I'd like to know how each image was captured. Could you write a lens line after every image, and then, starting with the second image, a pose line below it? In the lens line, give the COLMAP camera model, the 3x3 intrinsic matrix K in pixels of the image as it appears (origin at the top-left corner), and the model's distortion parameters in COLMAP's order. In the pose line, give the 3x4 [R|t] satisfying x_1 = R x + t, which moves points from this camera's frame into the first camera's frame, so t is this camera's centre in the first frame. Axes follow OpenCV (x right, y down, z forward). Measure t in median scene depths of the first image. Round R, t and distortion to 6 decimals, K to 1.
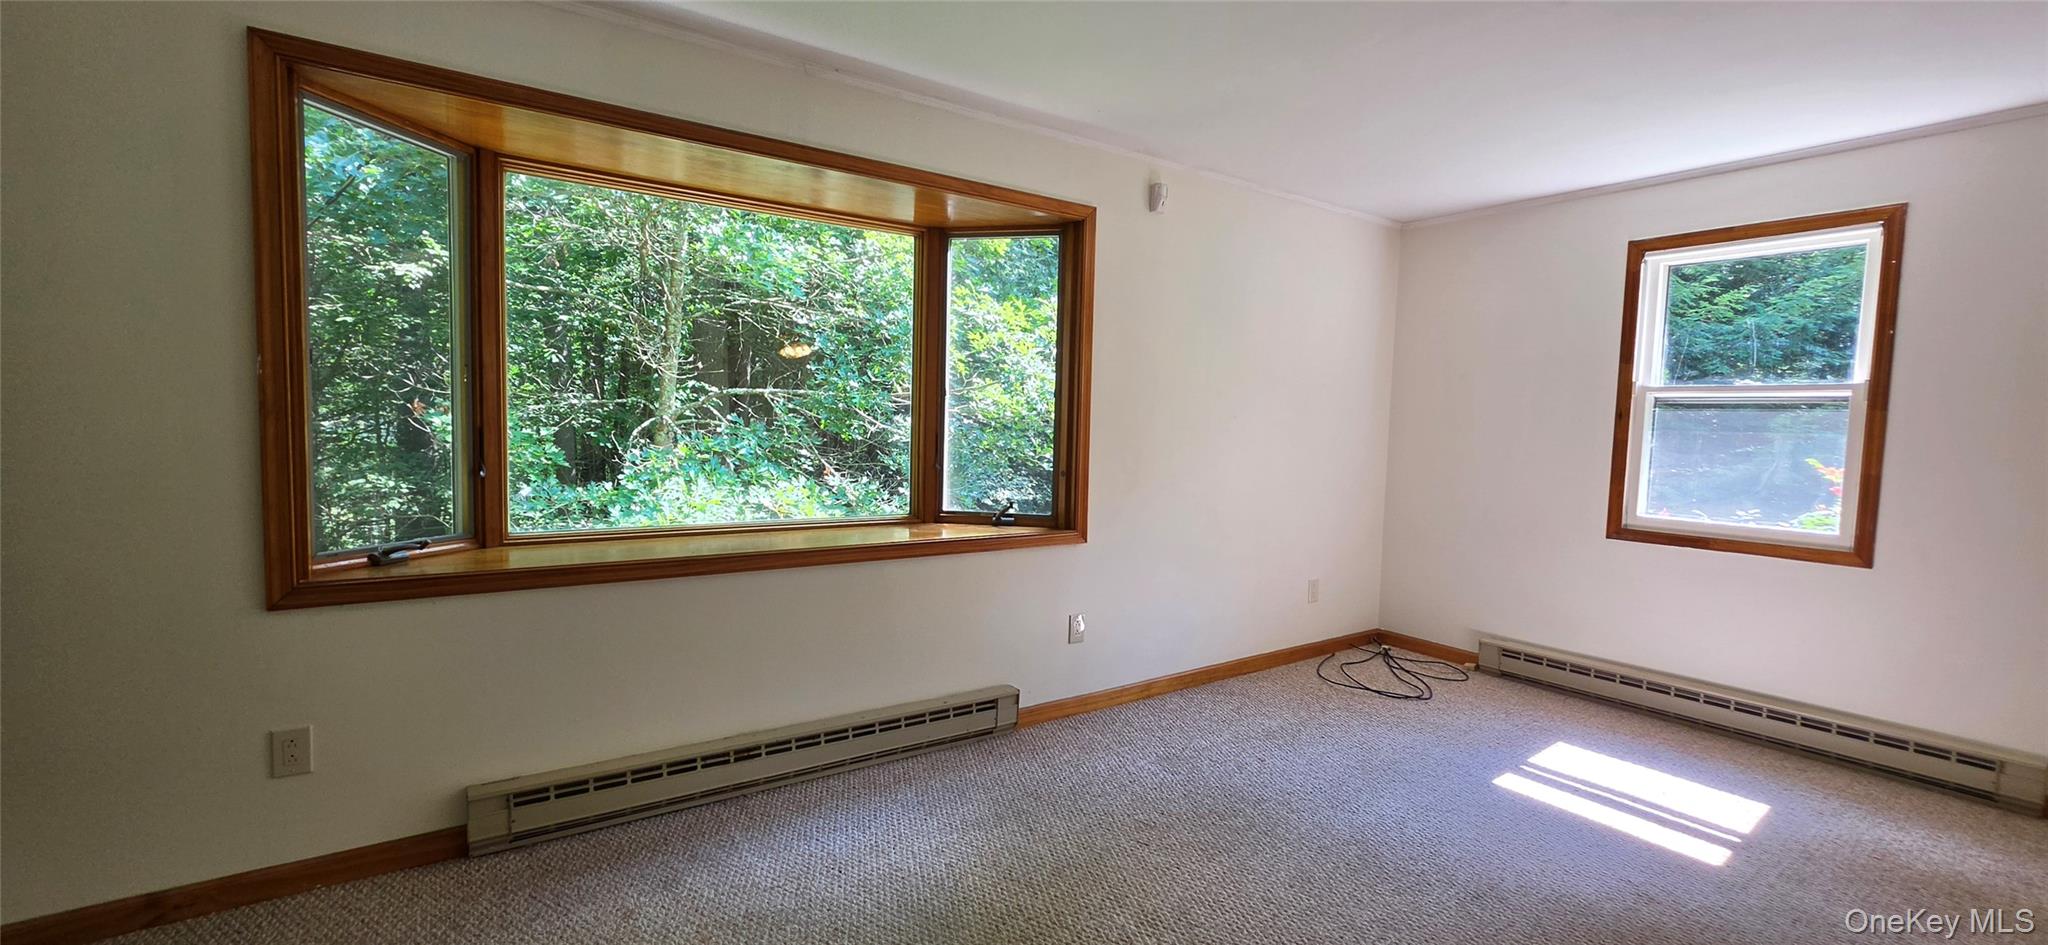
lens RADIAL K [[821.0, 0, 1015.3], [0, 821.0, 468.8], [0, 0, 1]] dist [-0.005035, 0.001652]
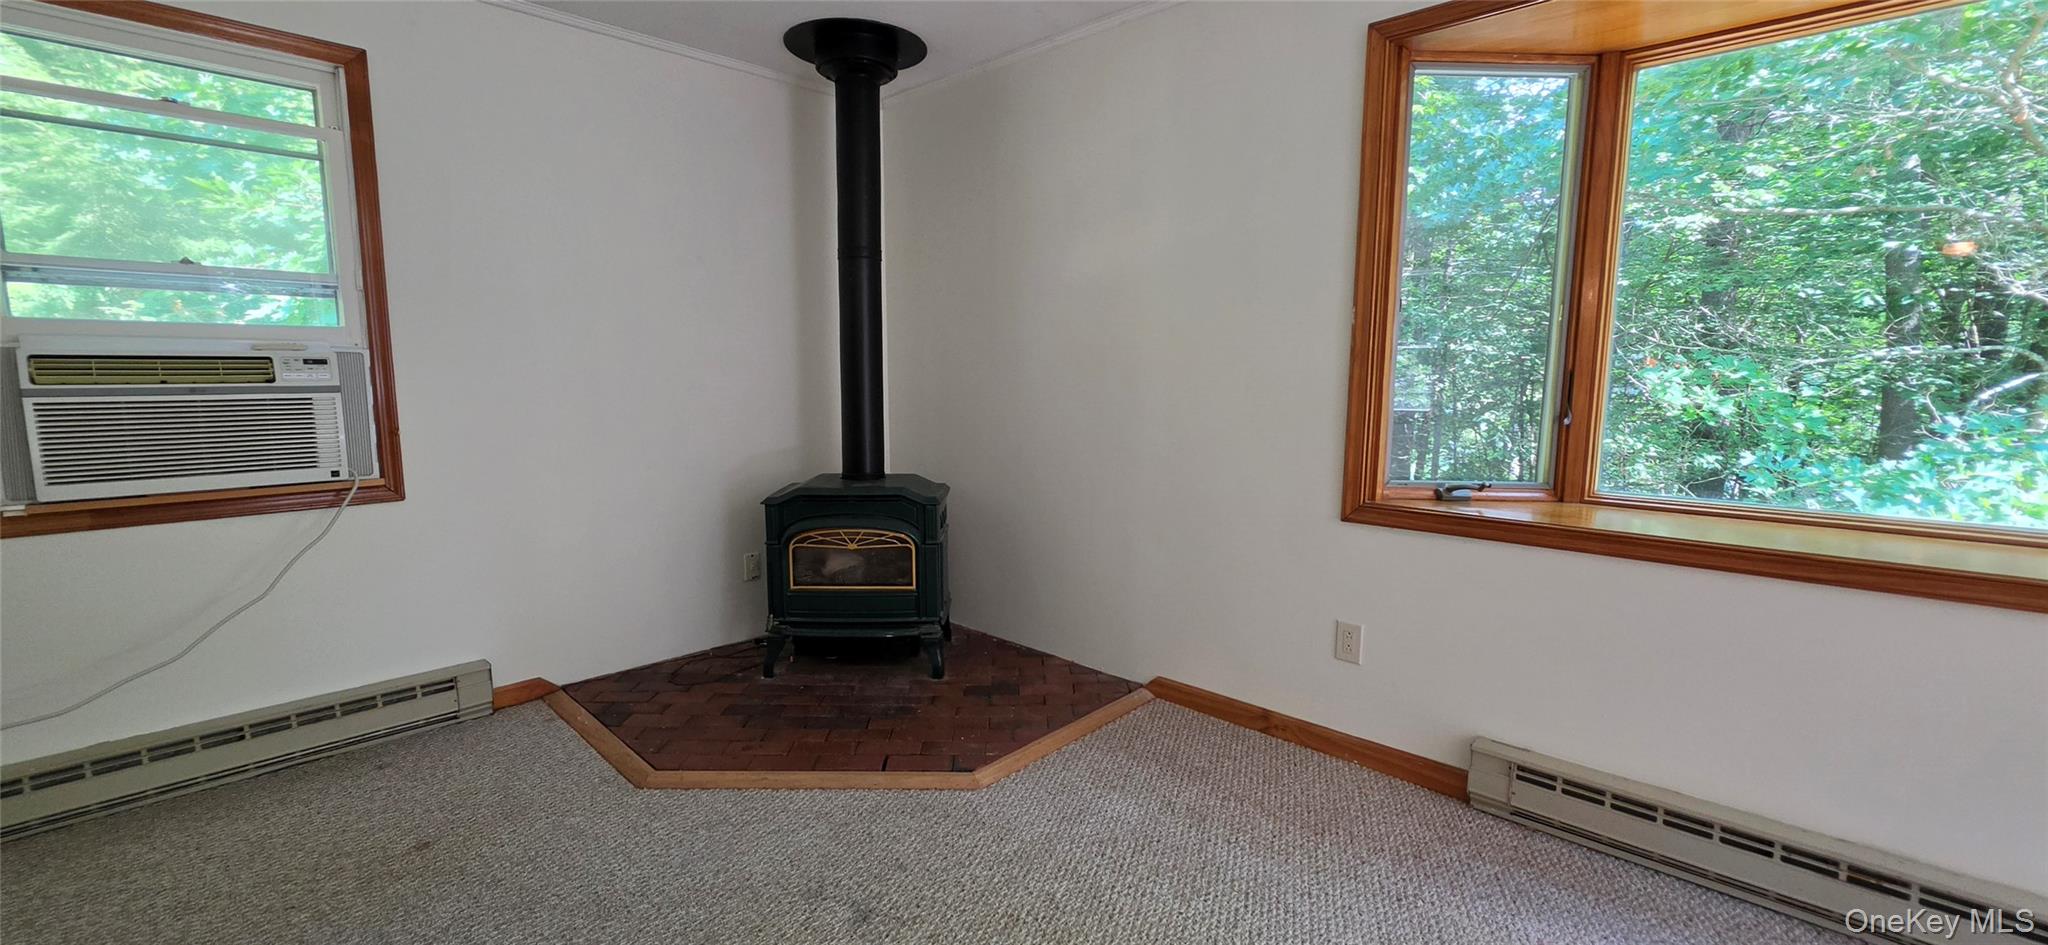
lens RADIAL K [[821.0, 0, 1025.1], [0, 821.0, 467.6], [0, 0, 1]] dist [-0.005035, 0.001652]
pose [[0.209578, 0.094847, -0.973181, 0.100050], [-0.060267, 0.994645, 0.083960, 0.014427], [0.975933, 0.041055, 0.214172, 0.179689]]
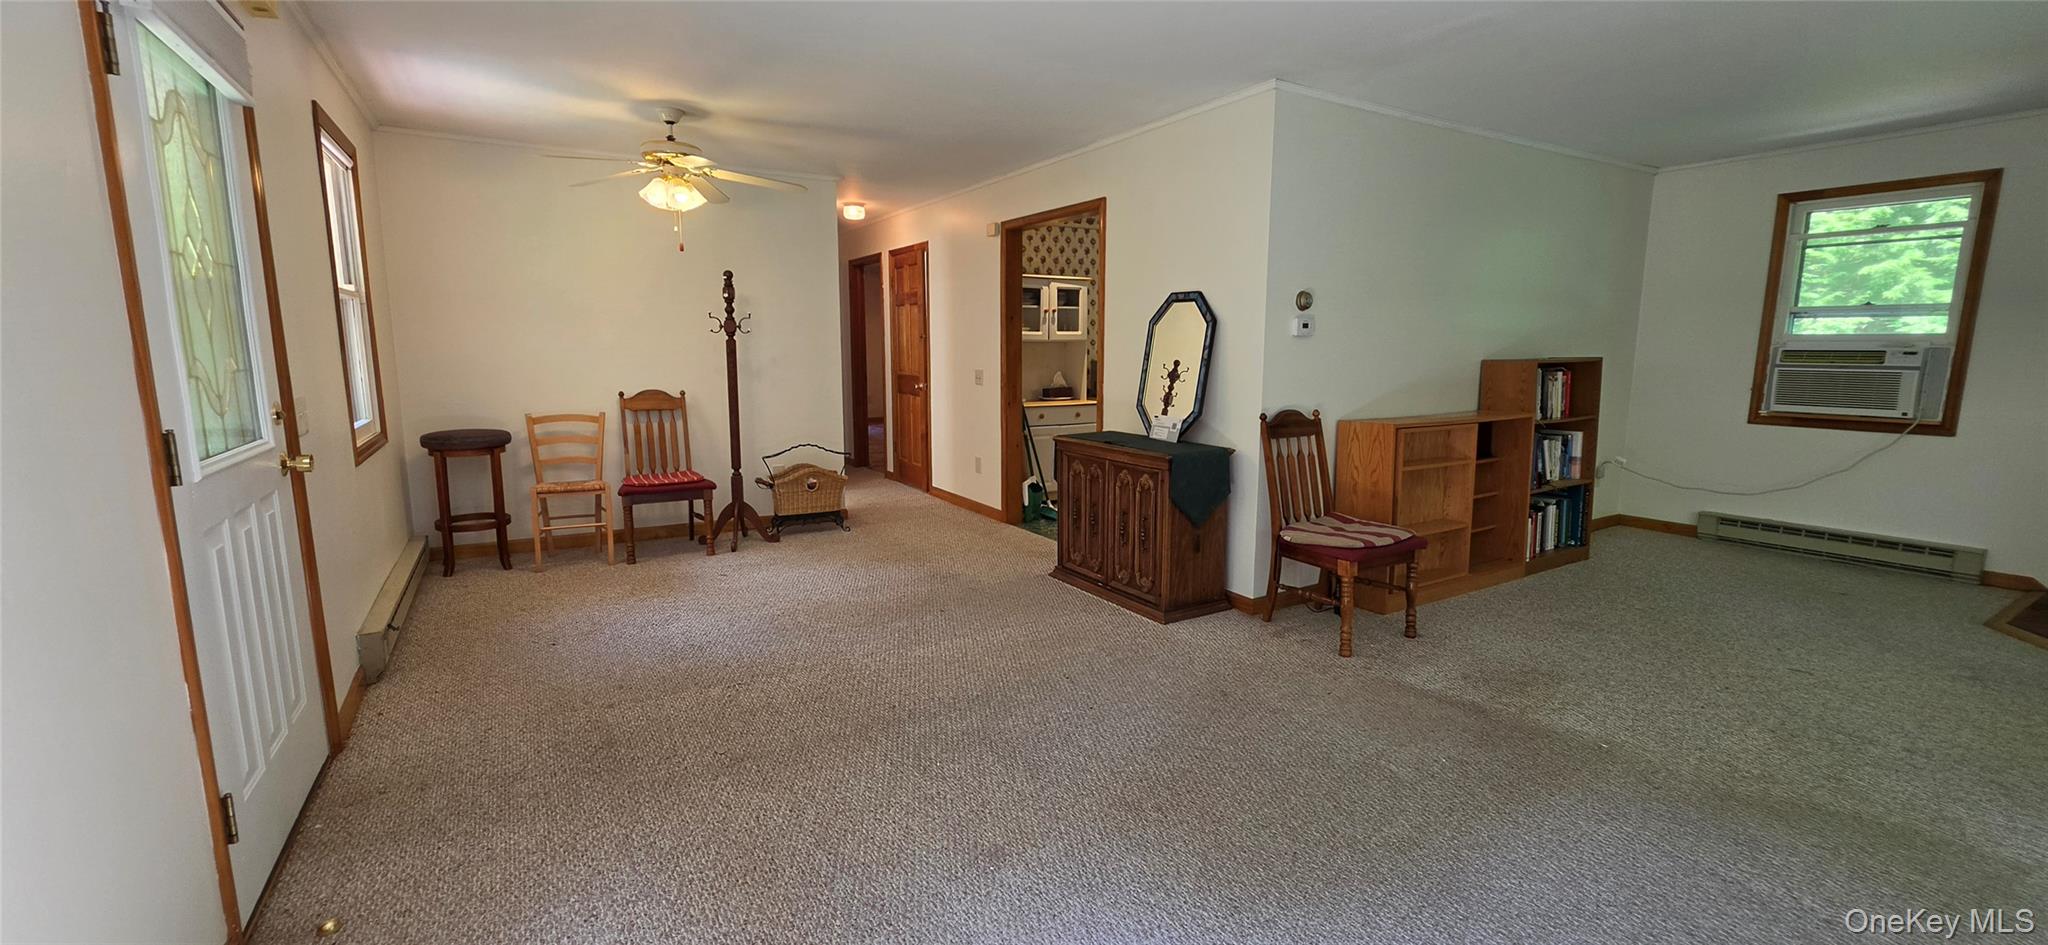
lens RADIAL K [[821.0, 0, 1026.3], [0, 821.0, 468.8], [0, 0, 1]] dist [-0.005035, 0.001652]
pose [[-0.998341, -0.032291, 0.047670, 0.651320], [-0.021301, 0.976328, 0.215243, -0.055210], [-0.053492, 0.213871, -0.975396, 1.174786]]
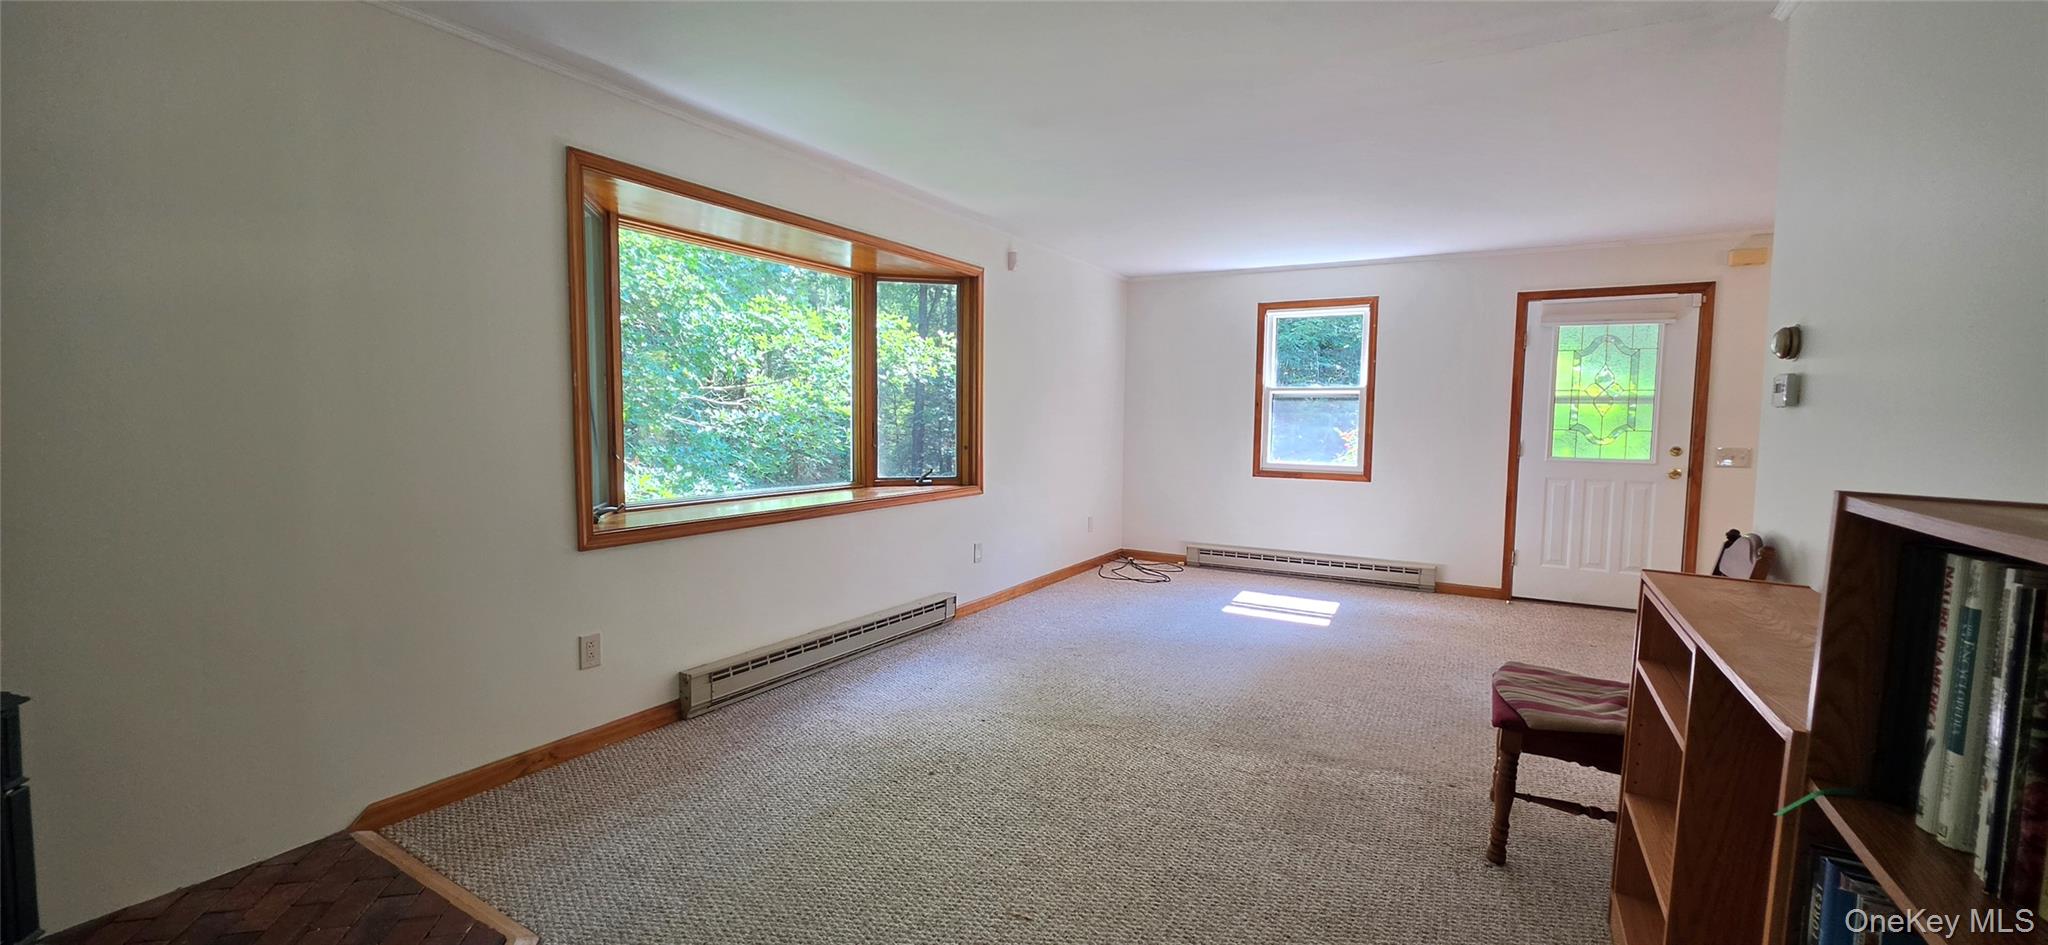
lens RADIAL K [[821.0, 0, 1019.5], [0, 821.0, 468.7], [0, 0, 1]] dist [-0.005035, 0.001652]
pose [[0.903729, -0.042603, 0.425981, -0.525728], [0.037243, 0.999088, 0.020907, 0.017529], [-0.426483, -0.003029, 0.904491, -0.400192]]
